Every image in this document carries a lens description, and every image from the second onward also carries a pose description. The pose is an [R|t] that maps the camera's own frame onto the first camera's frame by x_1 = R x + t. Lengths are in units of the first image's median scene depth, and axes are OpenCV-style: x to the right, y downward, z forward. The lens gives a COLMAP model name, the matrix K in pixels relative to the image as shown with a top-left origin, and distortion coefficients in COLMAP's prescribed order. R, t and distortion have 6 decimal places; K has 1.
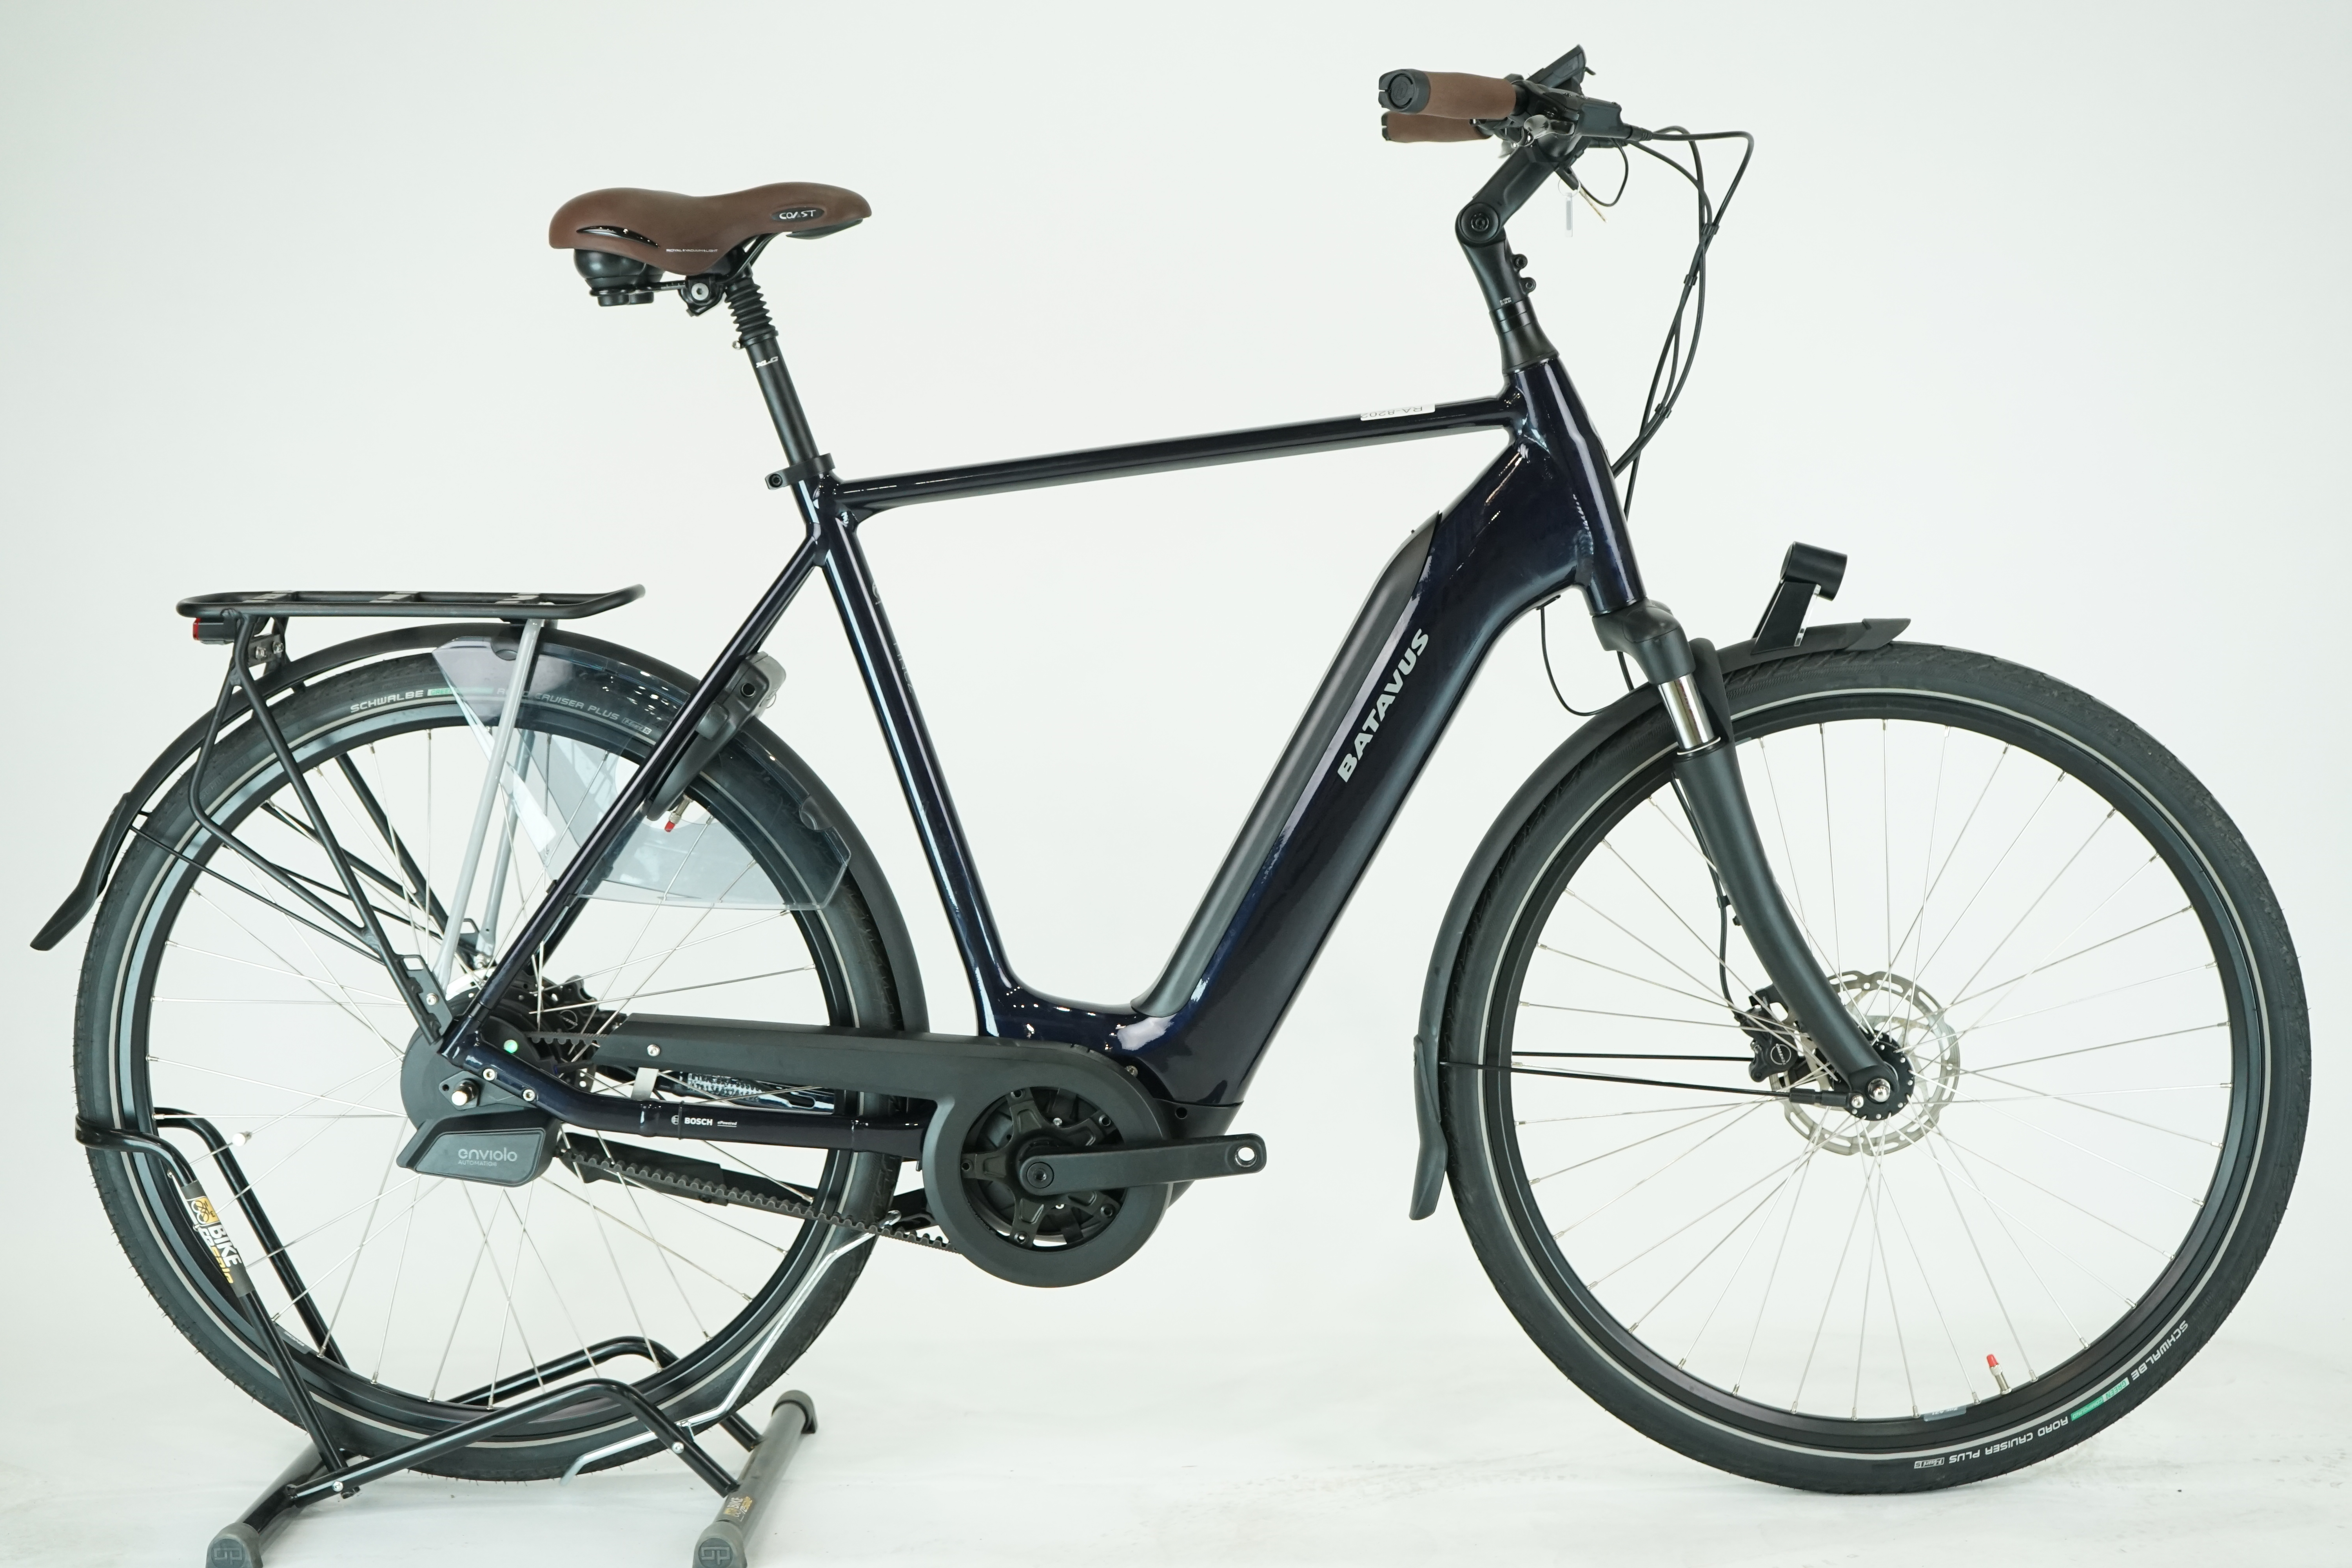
lens RADIAL K [[3769.8, 0, 1176.0], [0, 3769.8, 784.0], [0, 0, 1]] dist [-0.027468, -0.045953]
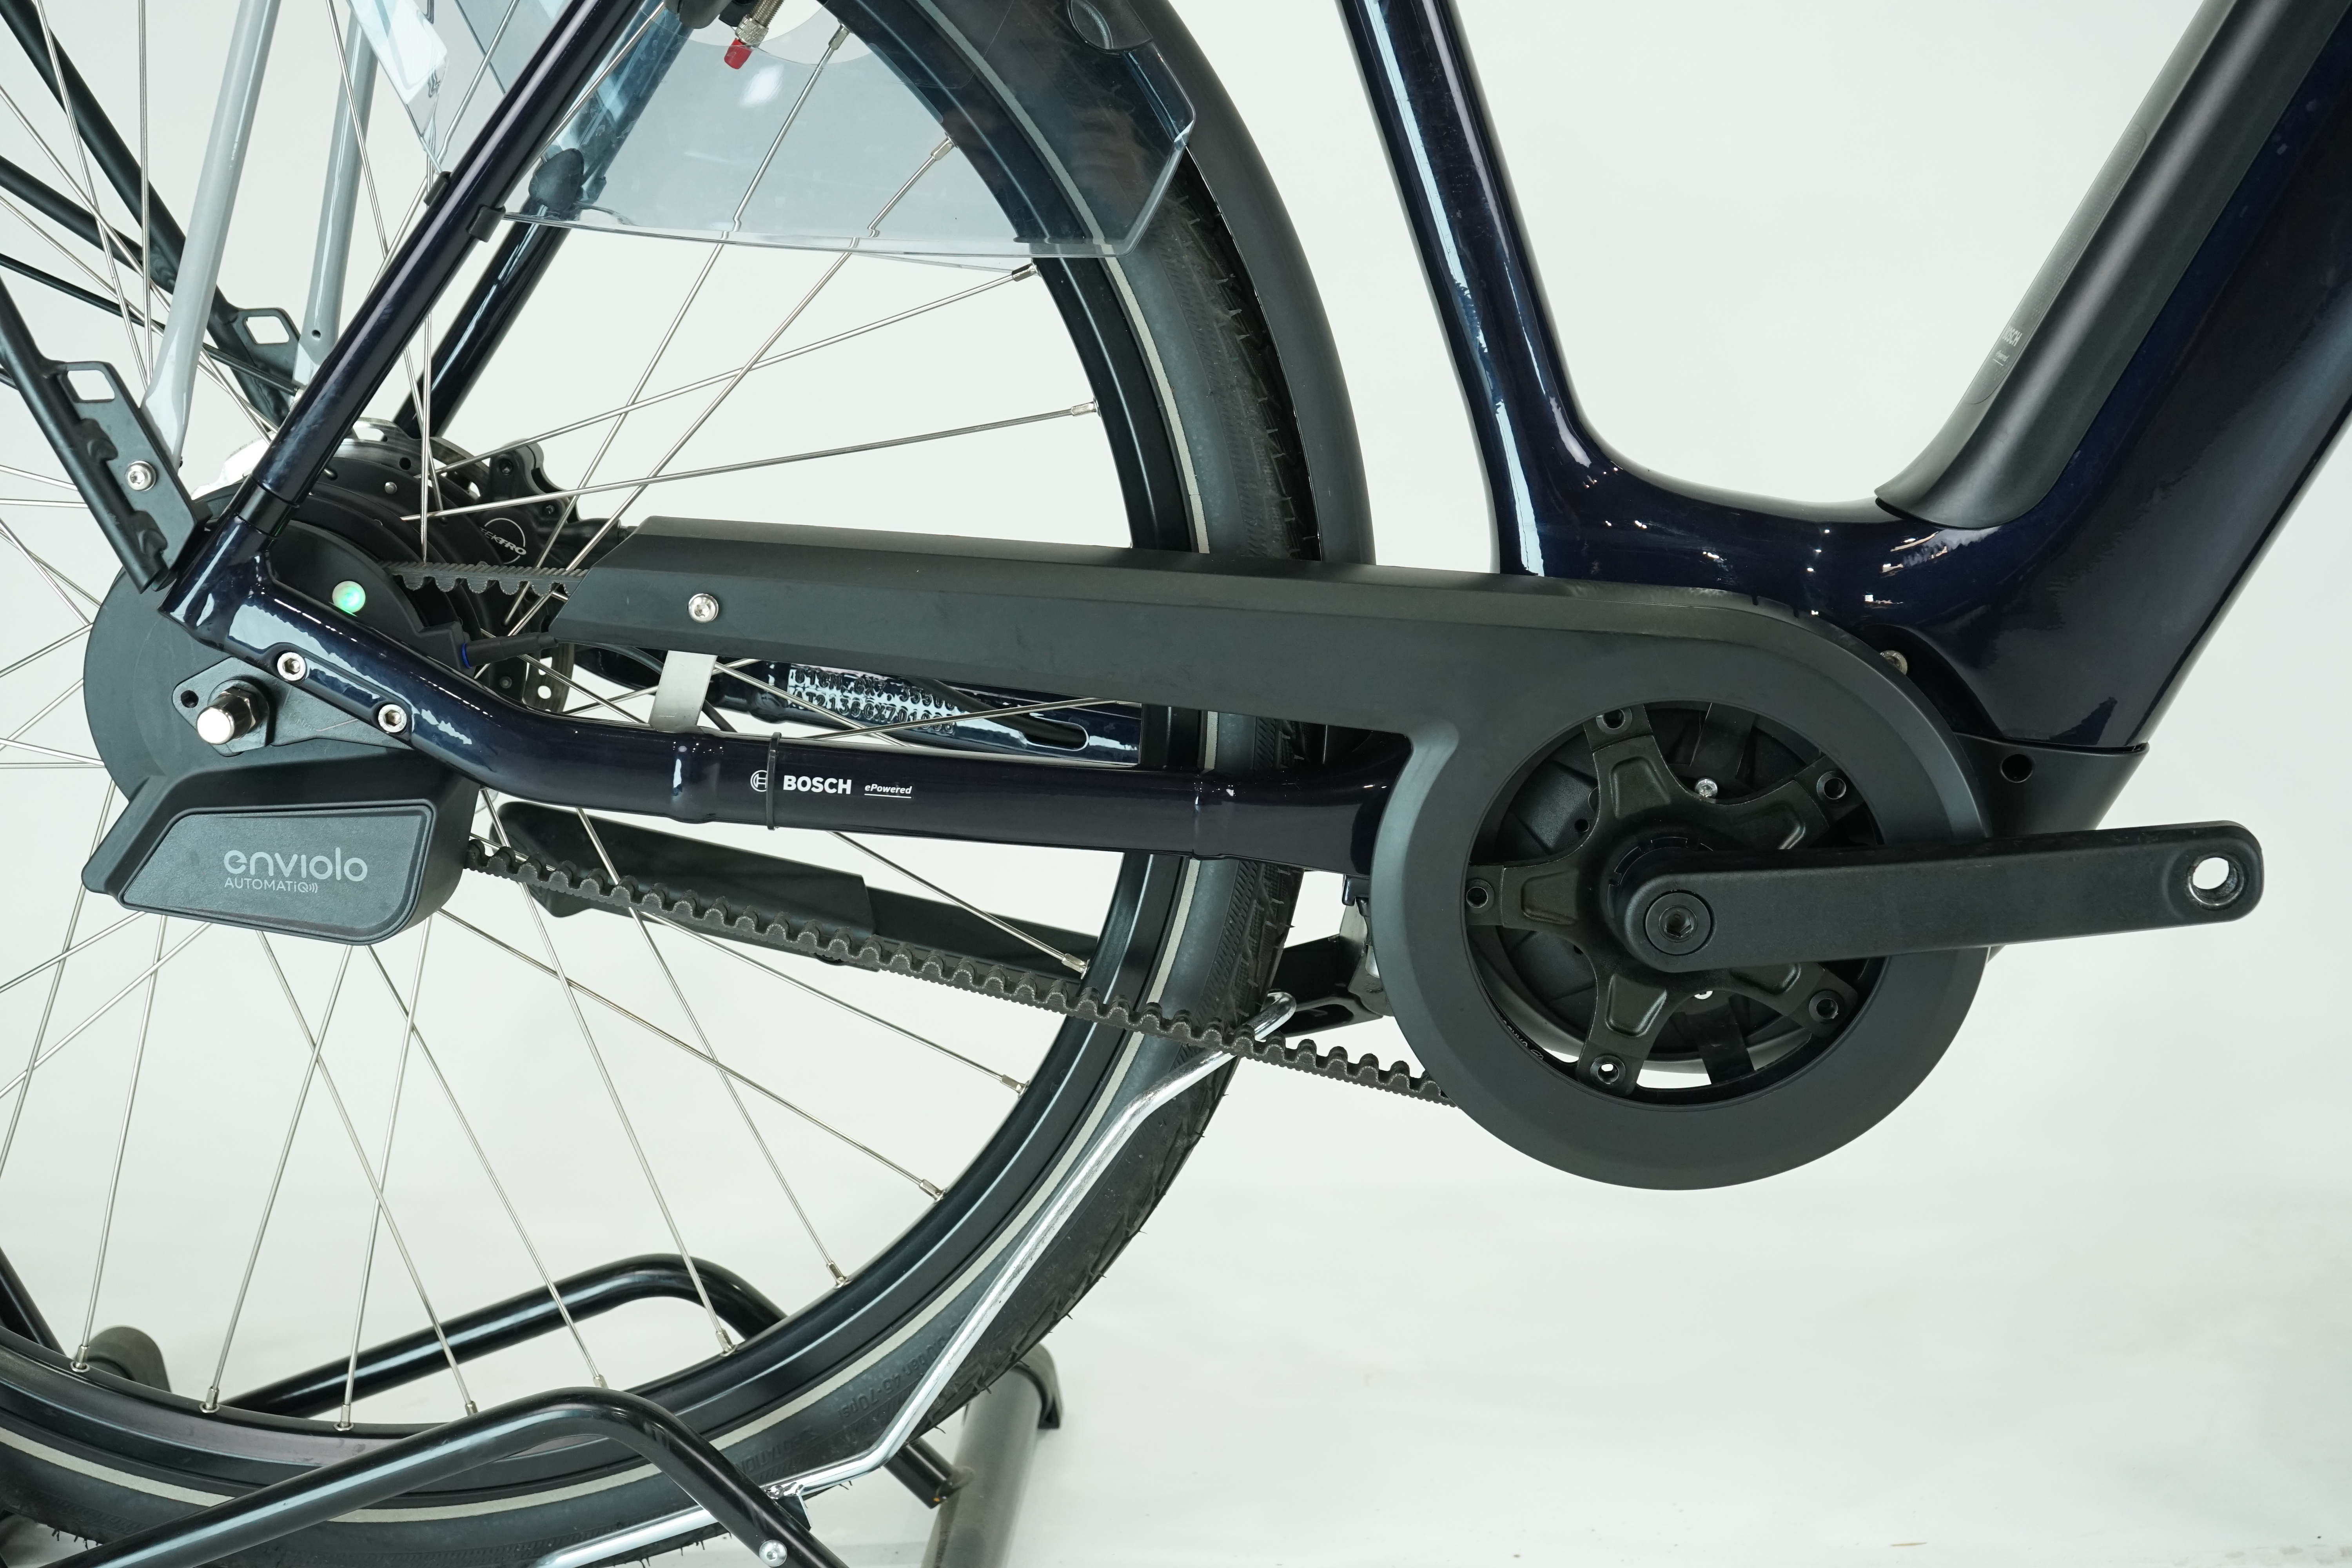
lens RADIAL K [[3331.6, 0, 1176.0], [0, 3331.6, 784.0], [0, 0, 1]] dist [0.007162, 0.002217]
pose [[0.999981, 0.003740, -0.004995, -0.085775], [-0.003209, 0.994752, 0.102264, 0.052438], [0.005352, -0.102246, 0.994745, 0.639733]]
